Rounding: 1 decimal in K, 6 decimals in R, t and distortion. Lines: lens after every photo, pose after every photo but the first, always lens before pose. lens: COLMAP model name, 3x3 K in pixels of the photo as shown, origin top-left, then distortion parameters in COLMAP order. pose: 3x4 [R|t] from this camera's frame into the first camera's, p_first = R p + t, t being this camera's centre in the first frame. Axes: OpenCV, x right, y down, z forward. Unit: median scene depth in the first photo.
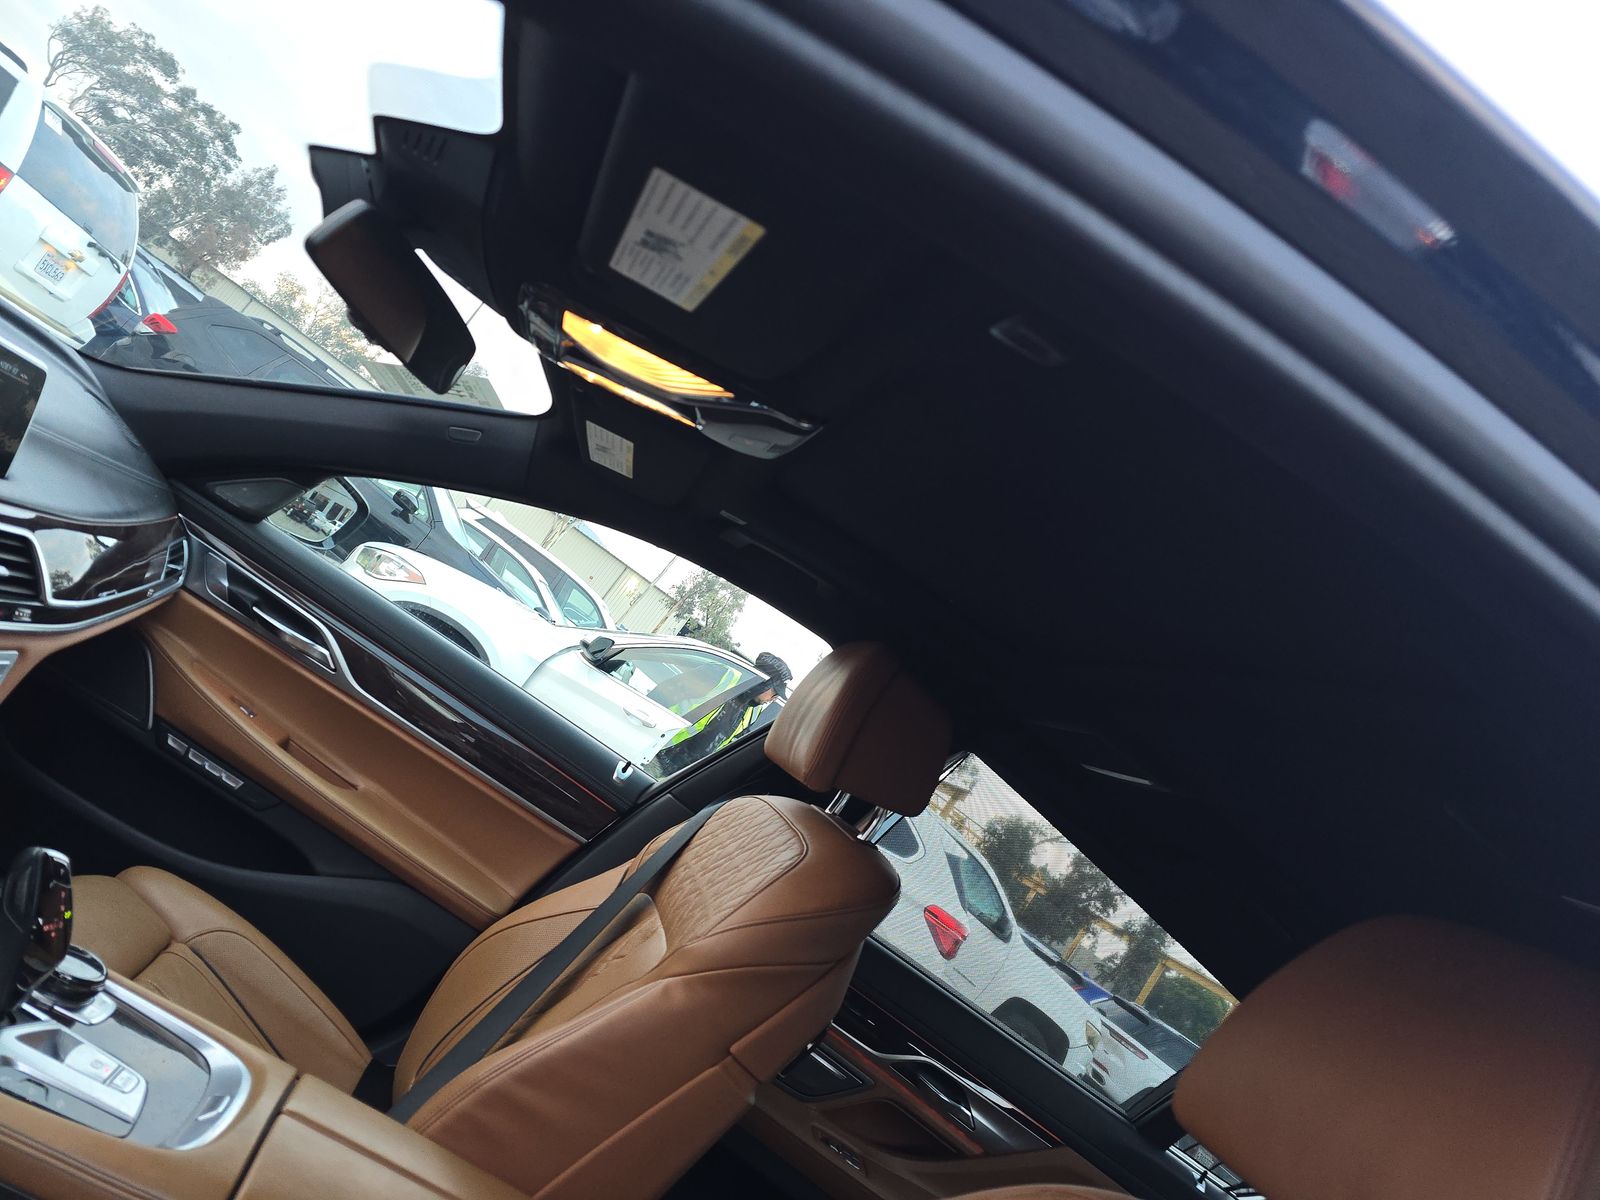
lens RADIAL K [[1097.6, 0, 800.0], [0, 1097.6, 600.0], [0, 0, 1]] dist [0.025877, -0.020676]
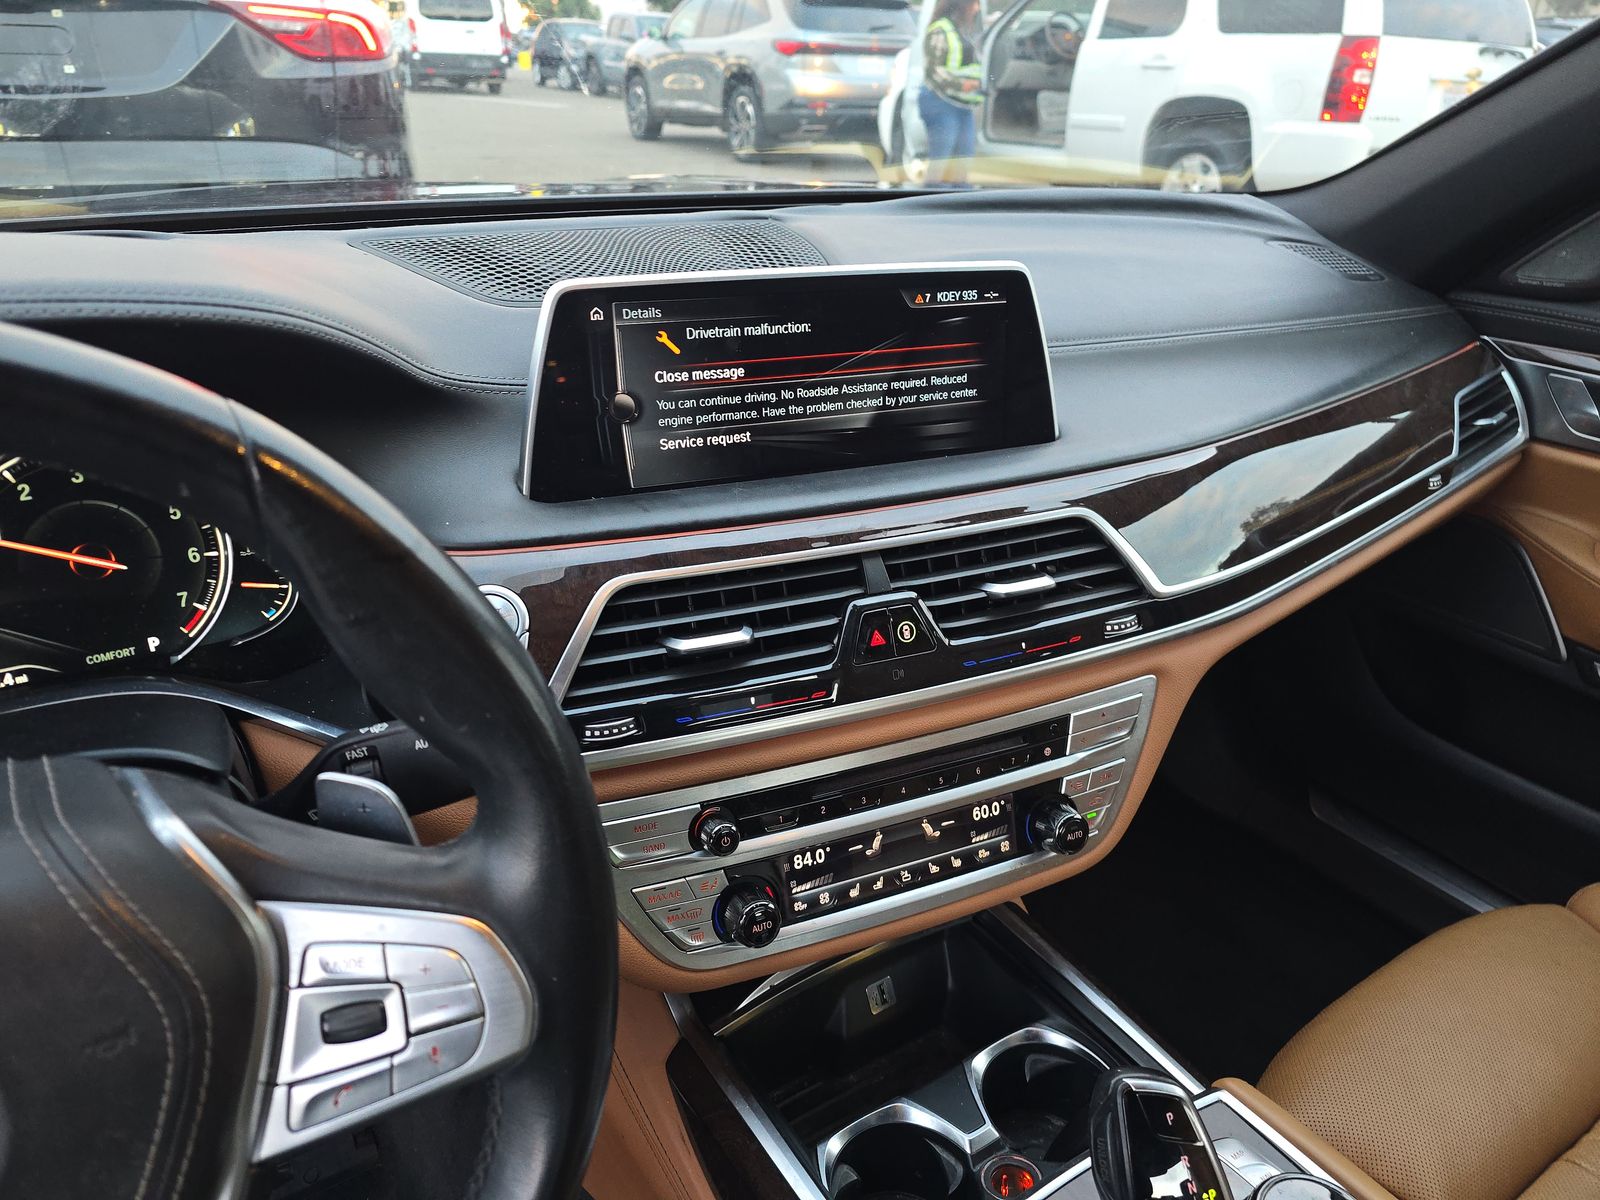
lens RADIAL K [[1097.6, 0, 800.0], [0, 1097.6, 600.0], [0, 0, 1]] dist [0.025877, -0.020676]
pose [[0.267866, -0.178074, -0.946857, -0.085641], [0.318823, 0.943785, -0.087302, -0.003554], [0.909176, -0.278494, 0.309582, 0.400607]]
